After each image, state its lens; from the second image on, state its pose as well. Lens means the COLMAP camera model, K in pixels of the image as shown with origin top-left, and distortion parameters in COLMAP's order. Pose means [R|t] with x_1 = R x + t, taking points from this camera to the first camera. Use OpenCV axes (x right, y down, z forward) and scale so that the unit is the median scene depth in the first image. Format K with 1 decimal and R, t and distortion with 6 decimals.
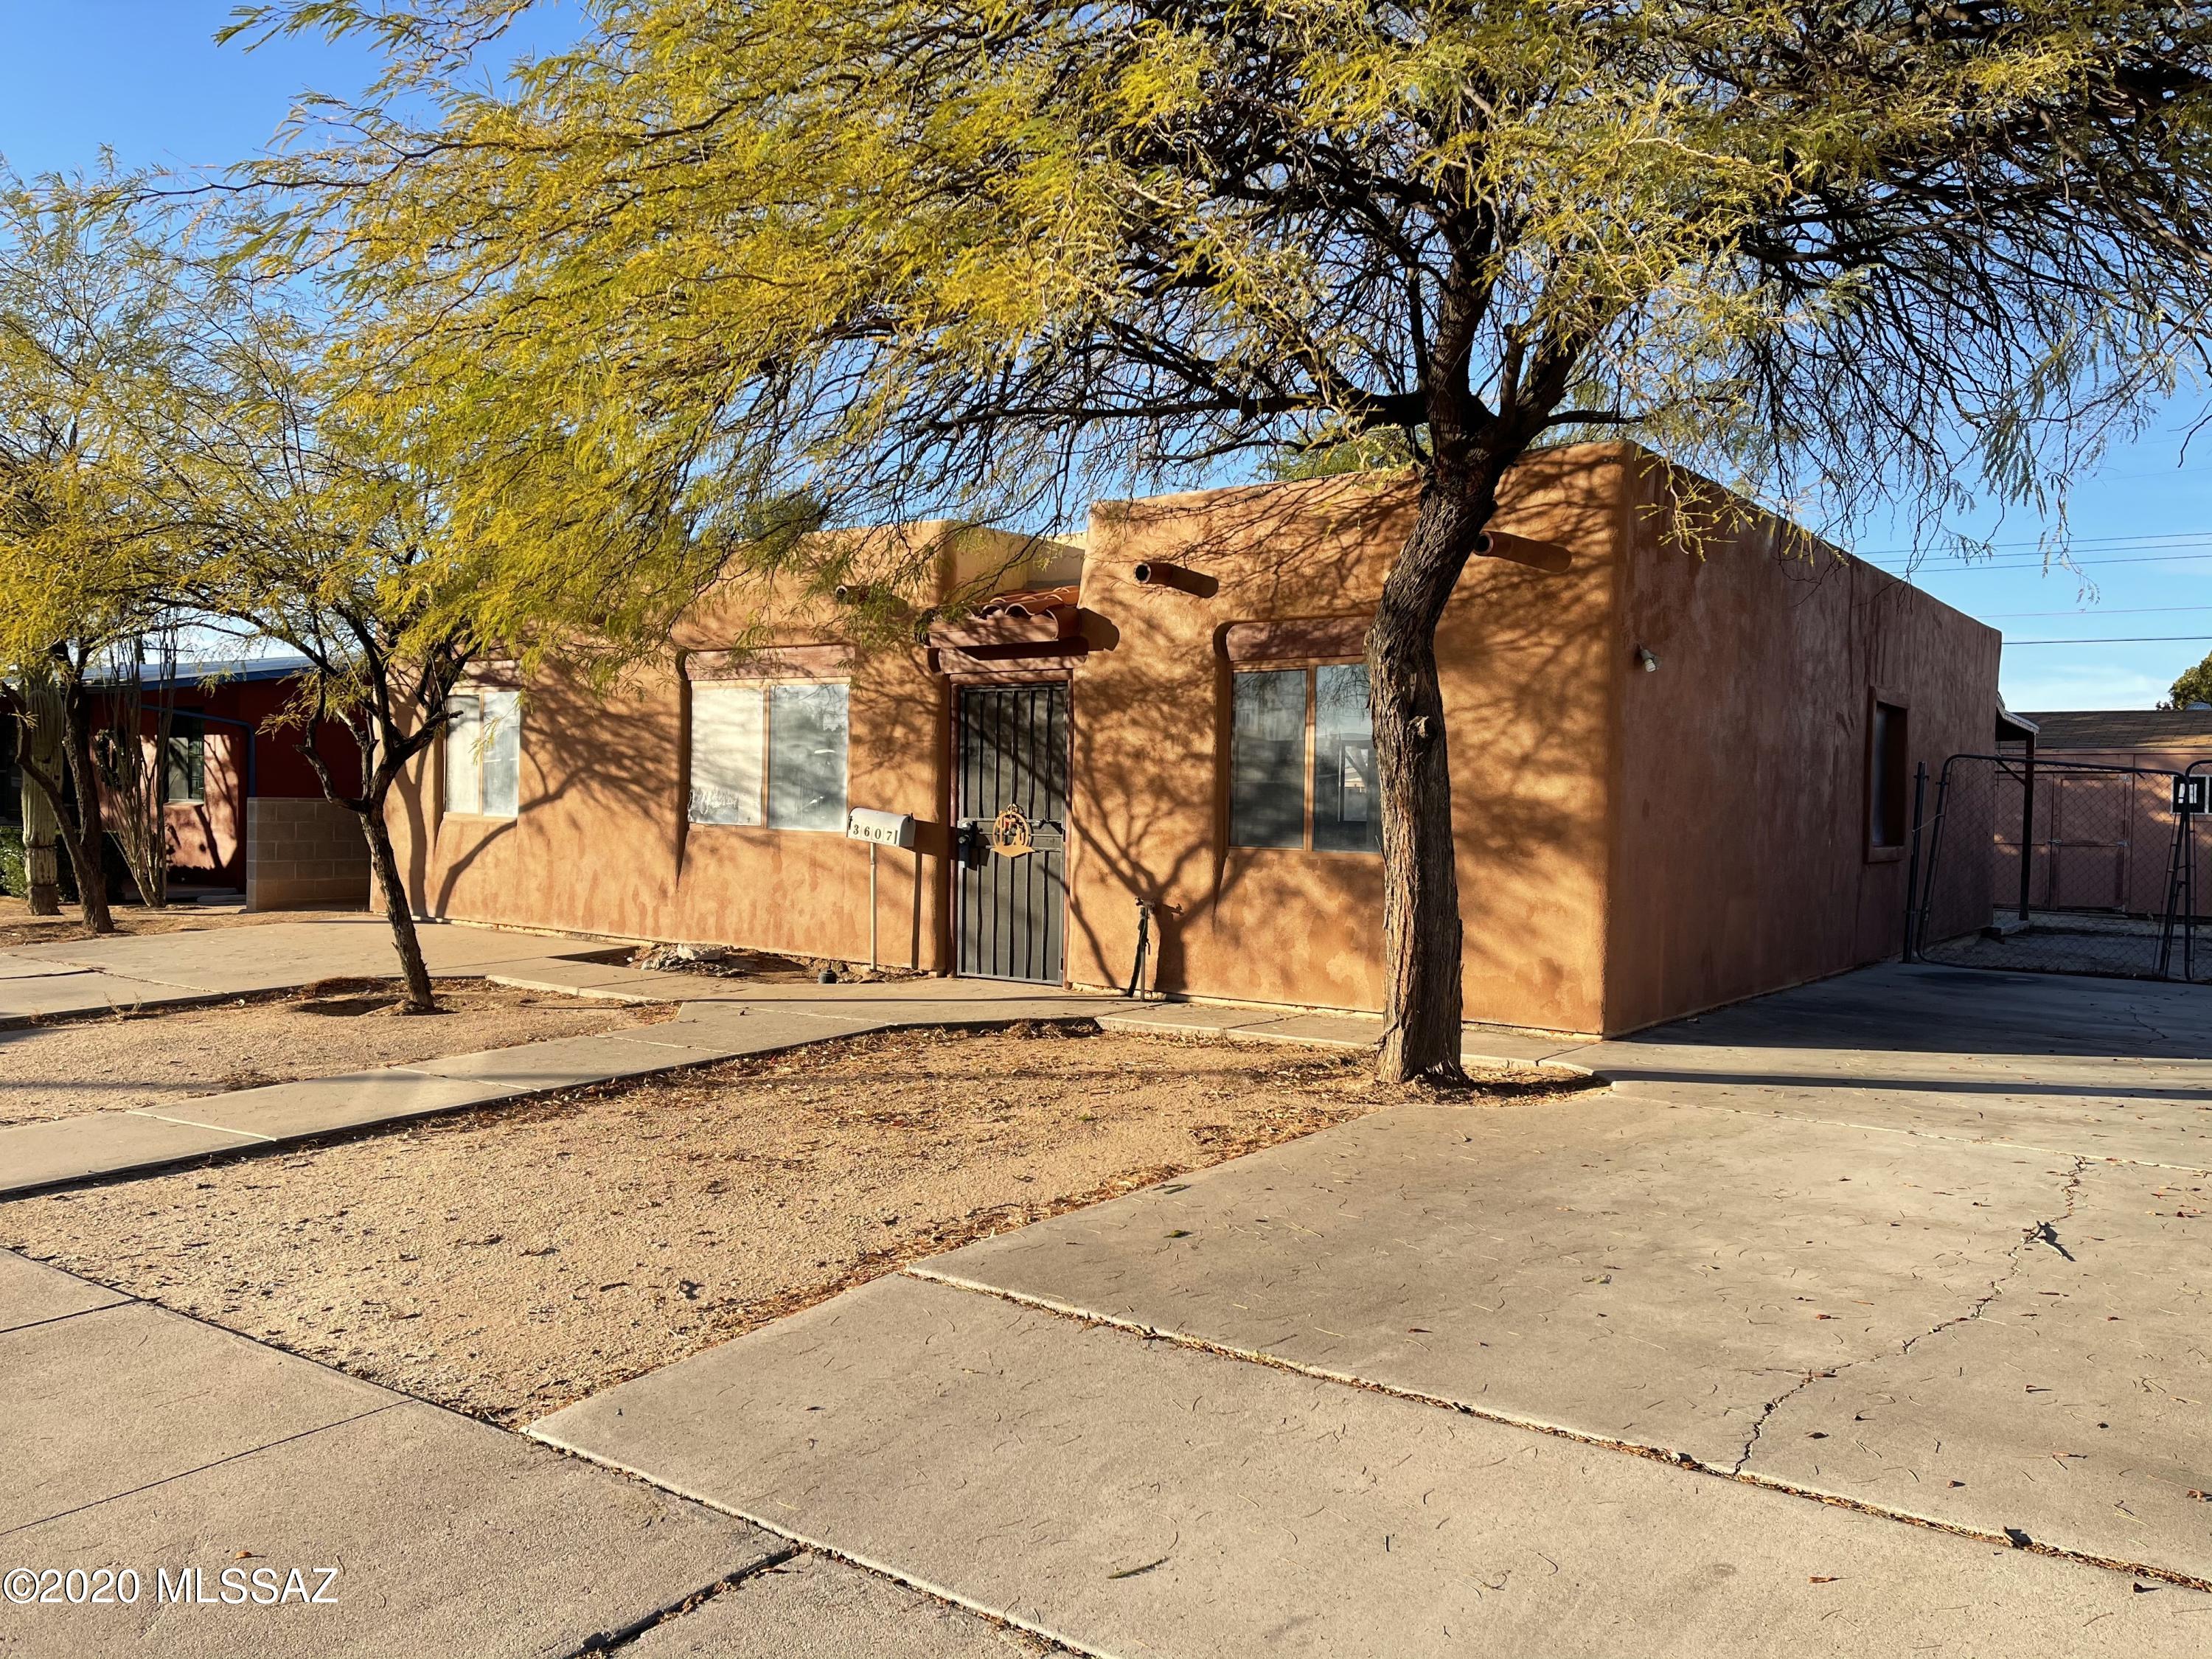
lens RADIAL K [[1675.9, 0, 1110.8], [0, 1675.9, 853.6], [0, 0, 1]] dist [0.054229, -0.047135]
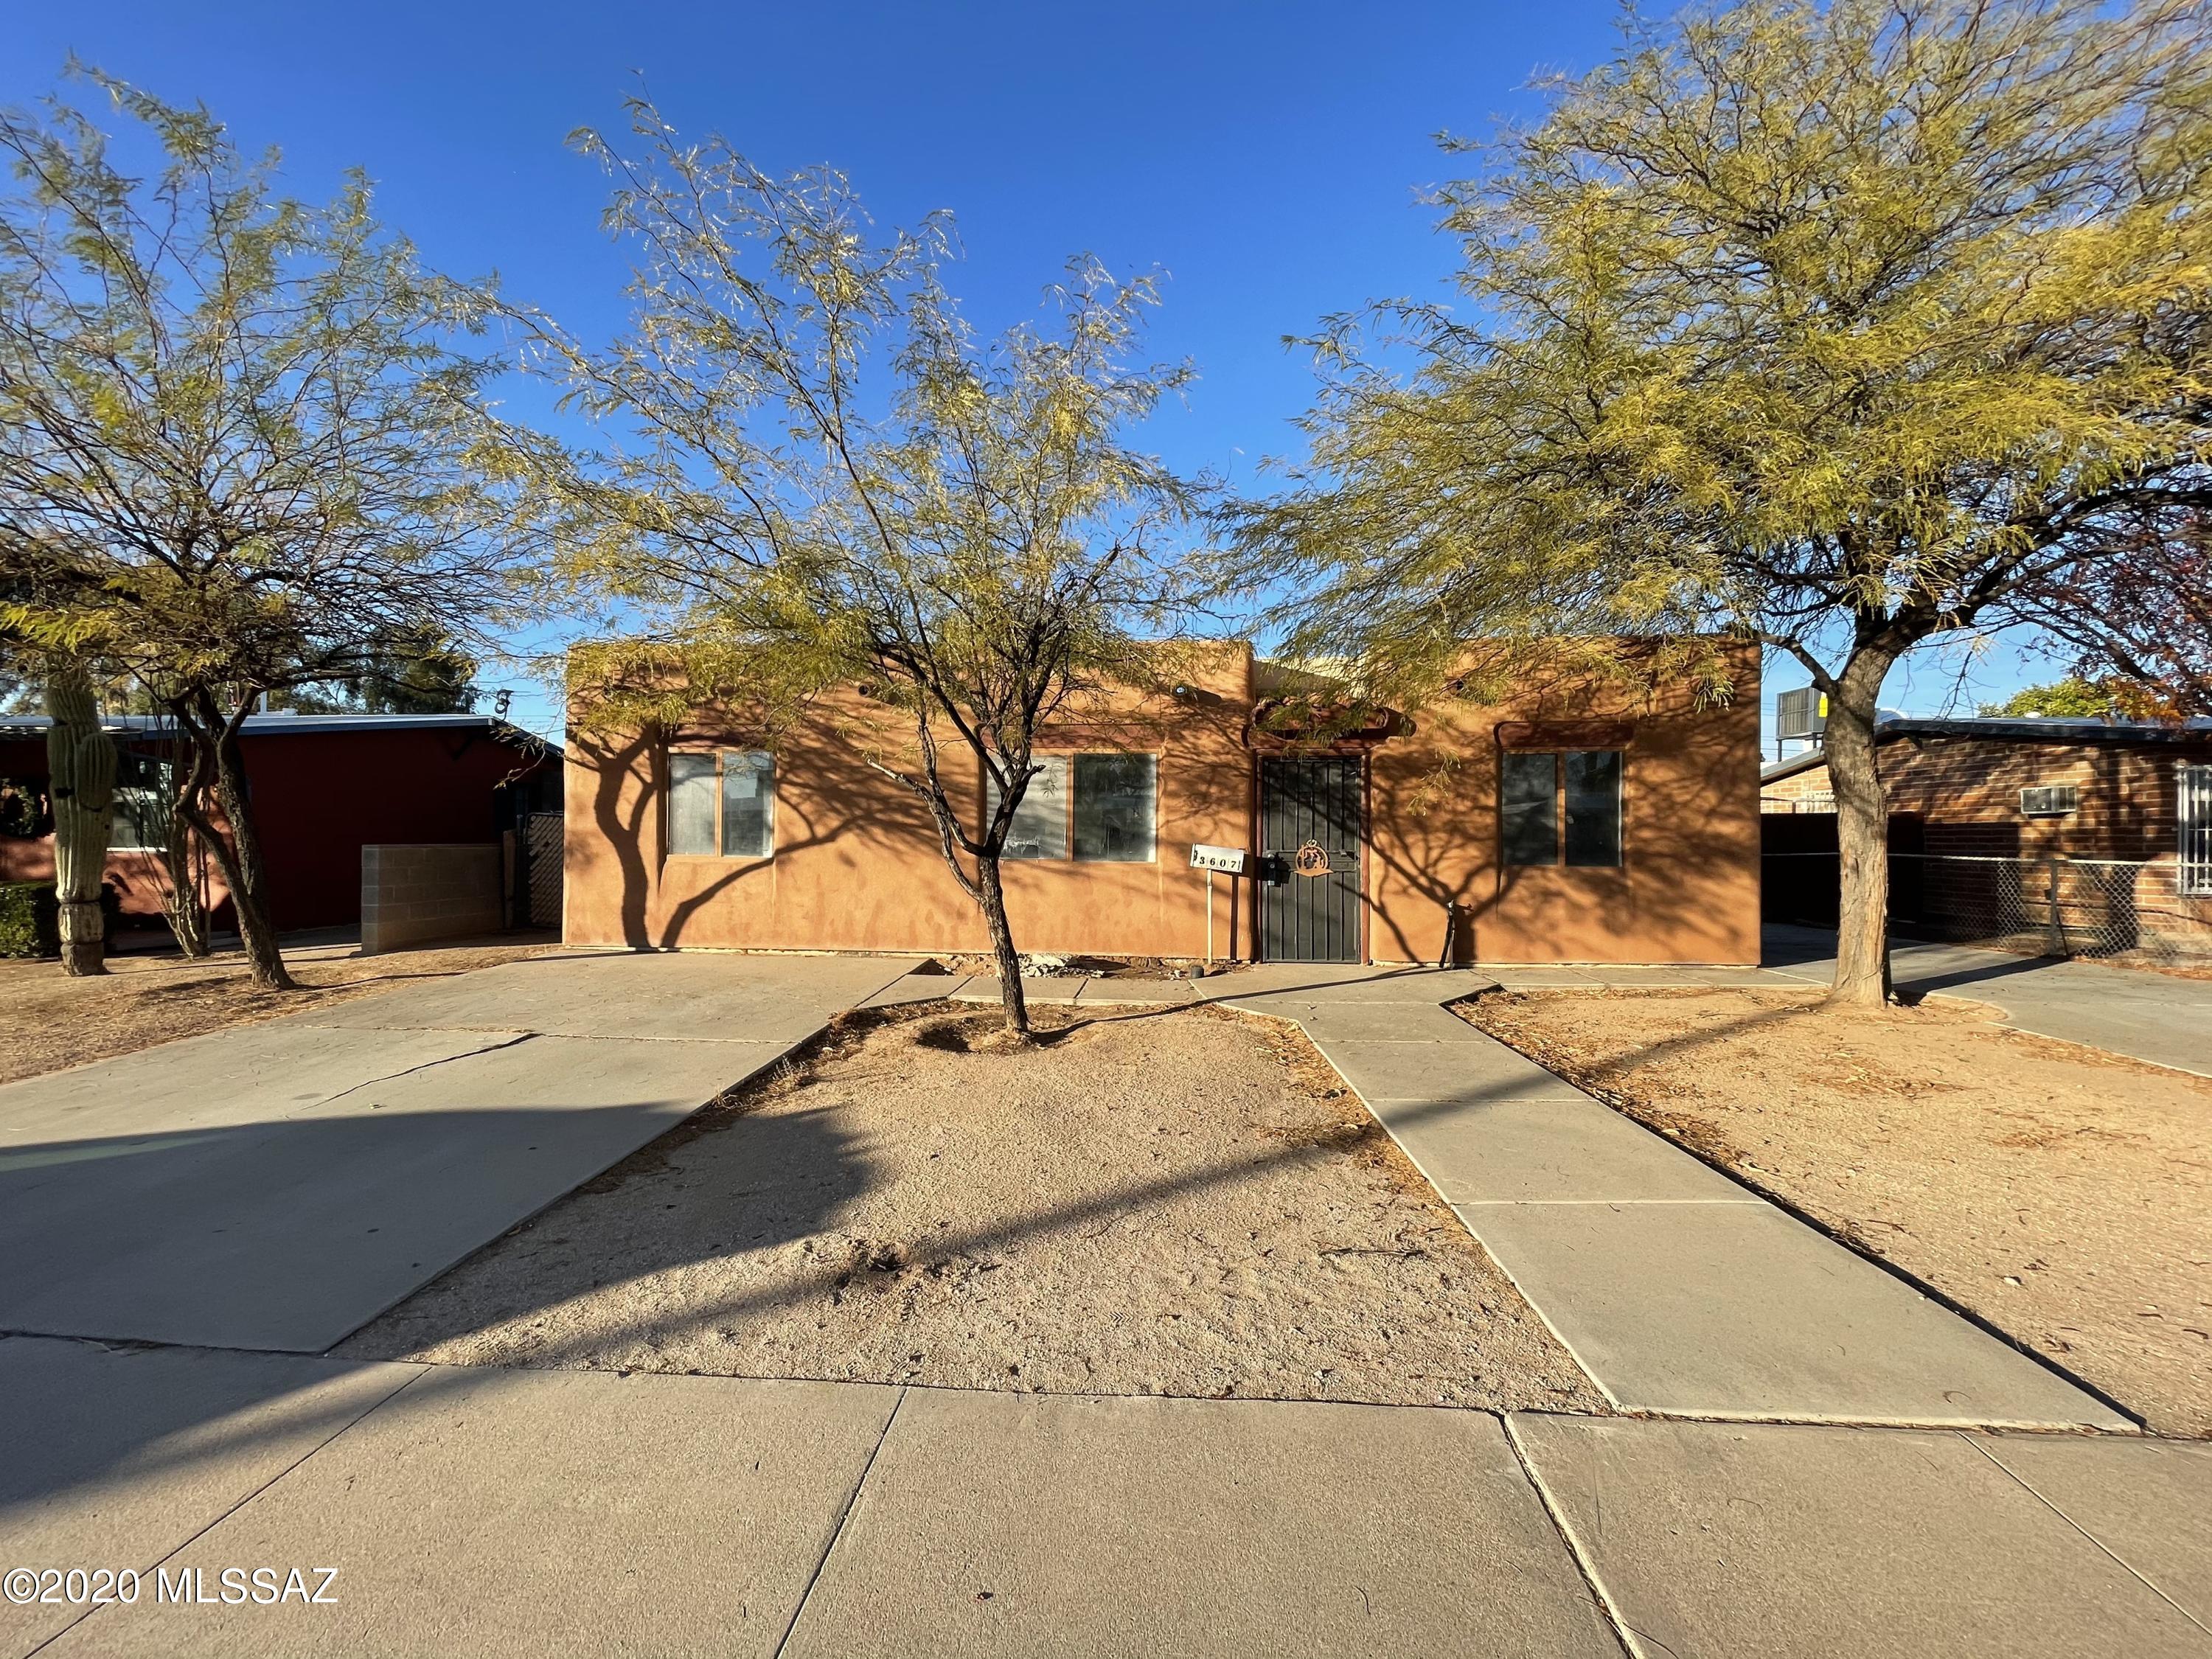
lens RADIAL K [[891.4, 0, 1101.2], [0, 891.4, 839.7], [0, 0, 1]] dist [-0.003017, 0.000172]
pose [[0.850590, -0.015560, 0.525599, -0.682027], [0.027370, 0.999517, -0.014705, -0.026477], [-0.525116, 0.026894, 0.850605, 0.488711]]
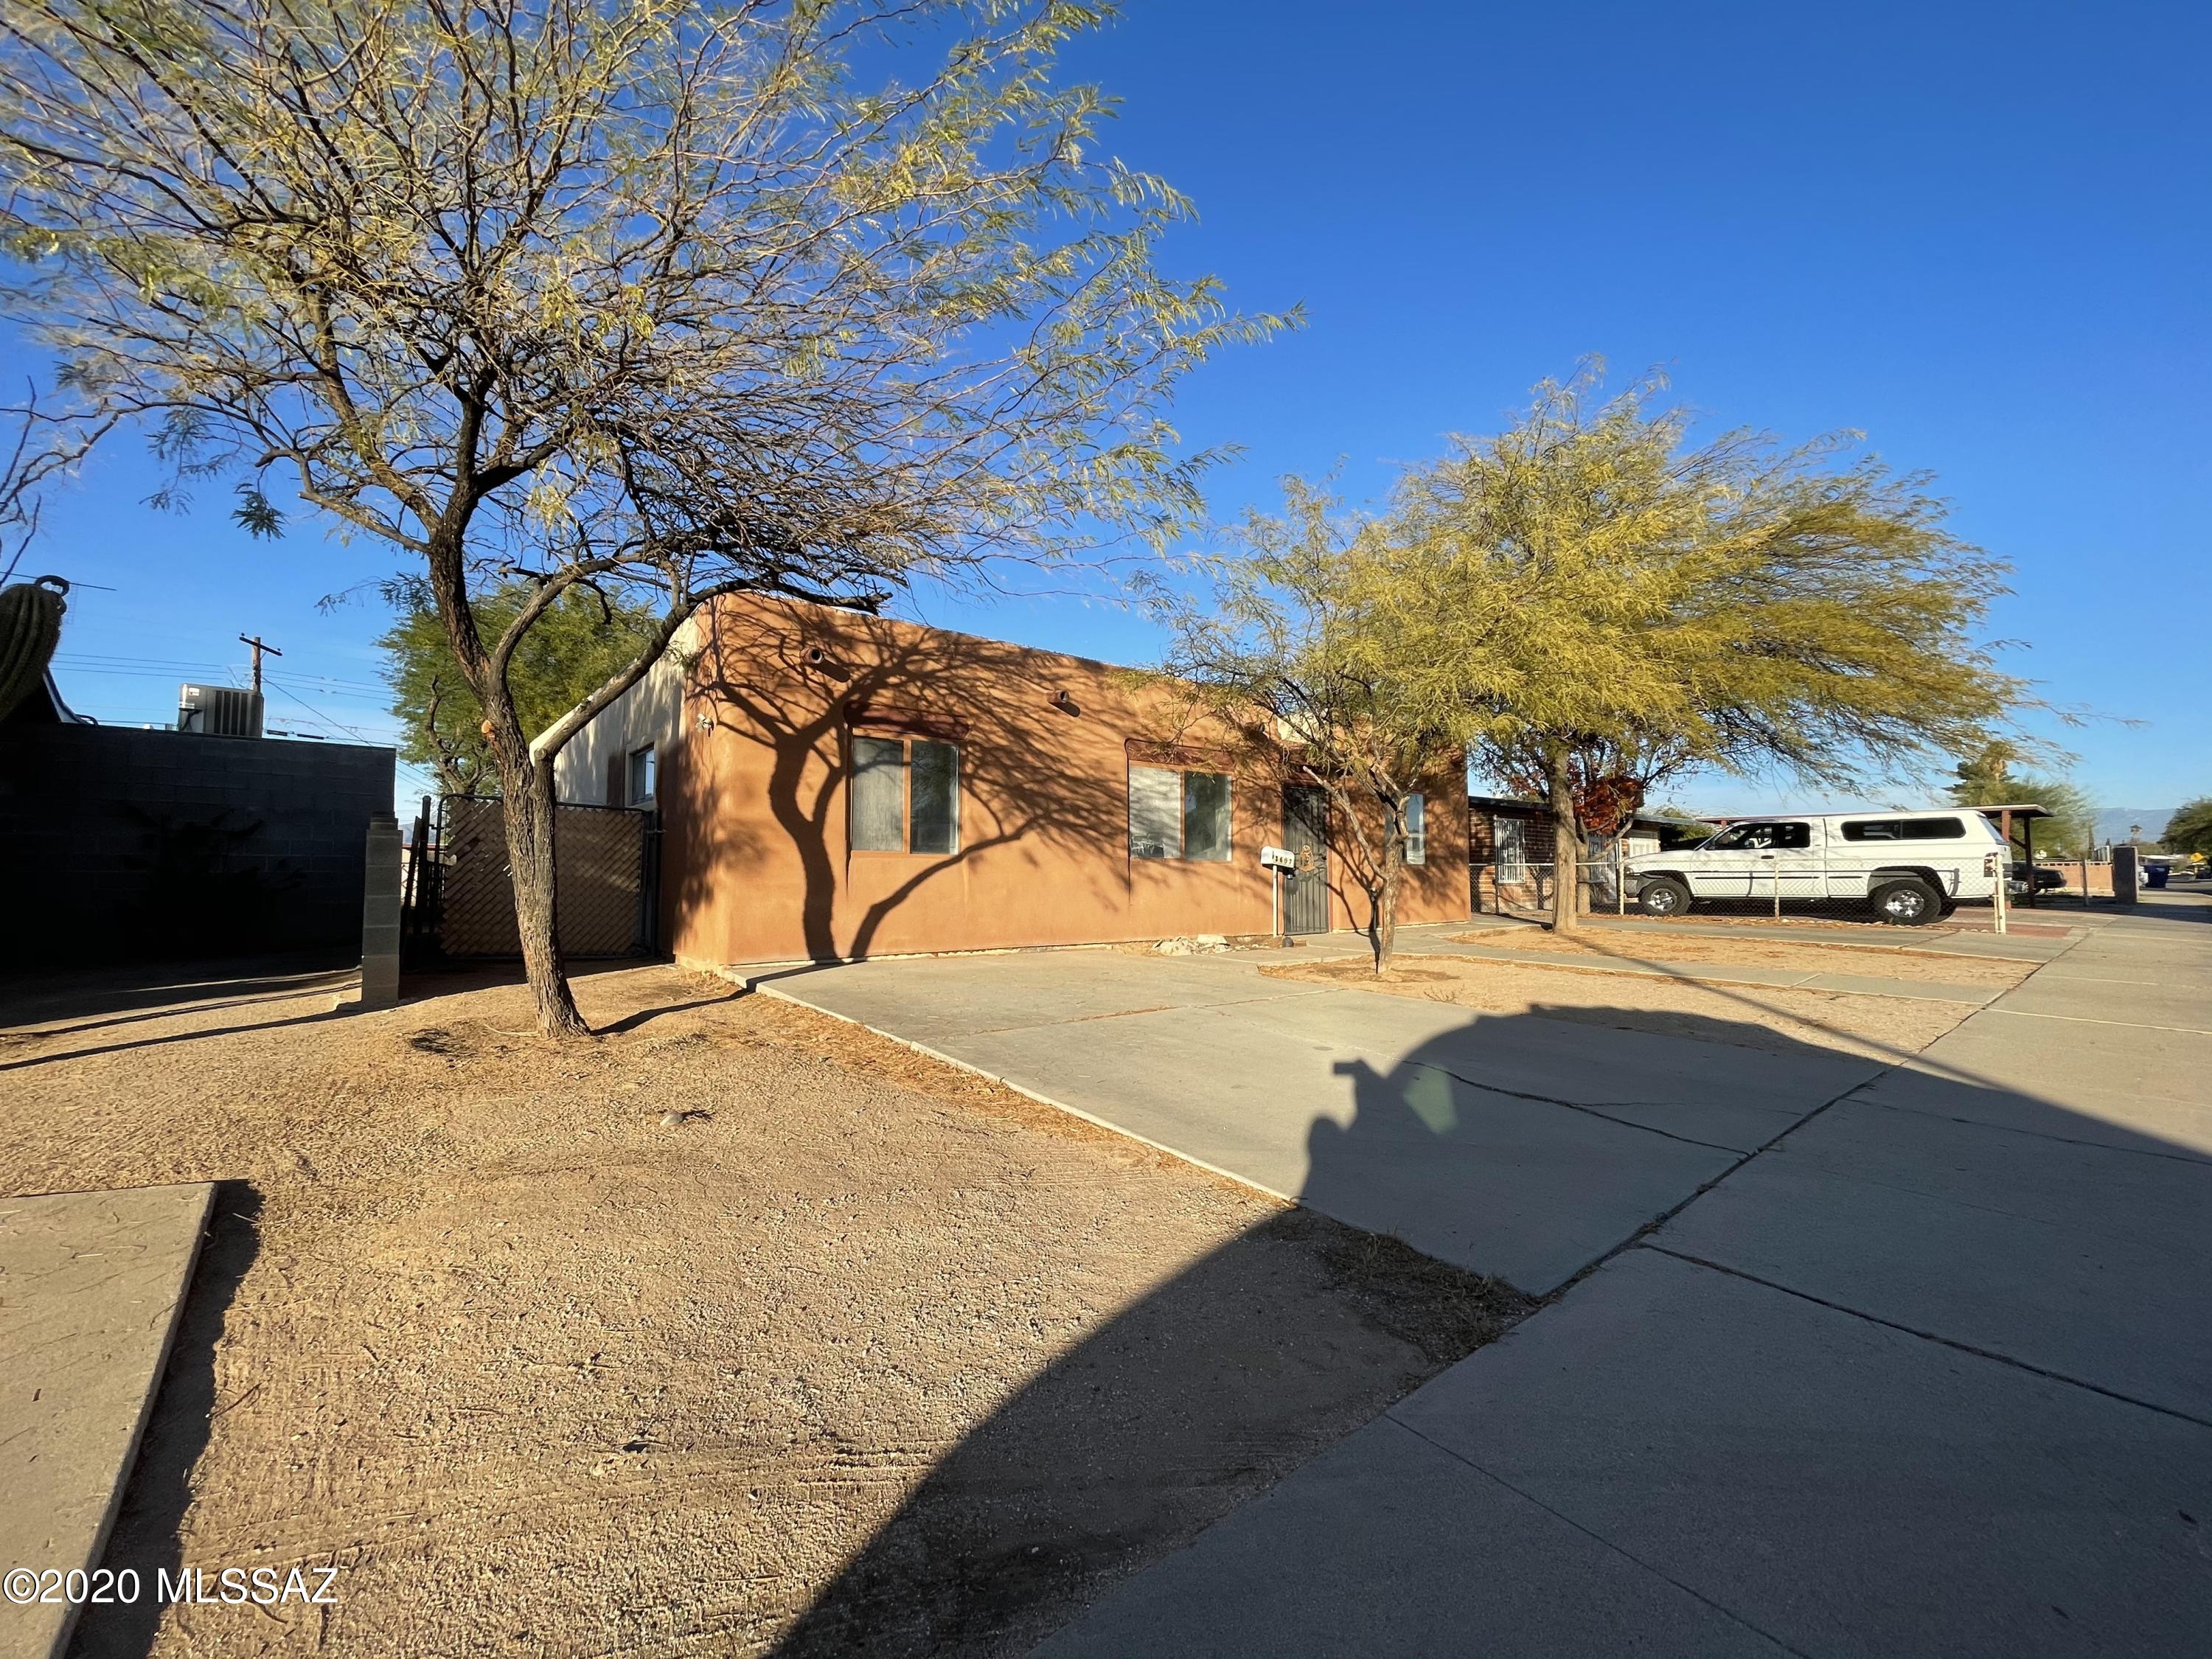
lens RADIAL K [[891.4, 0, 1085.8], [0, 891.4, 839.1], [0, 0, 1]] dist [-0.003017, 0.000172]
pose [[0.265243, 0.020721, 0.963959, -1.278026], [0.036182, 0.998851, -0.031427, -0.015091], [-0.963502, 0.043213, 0.264189, 1.072721]]
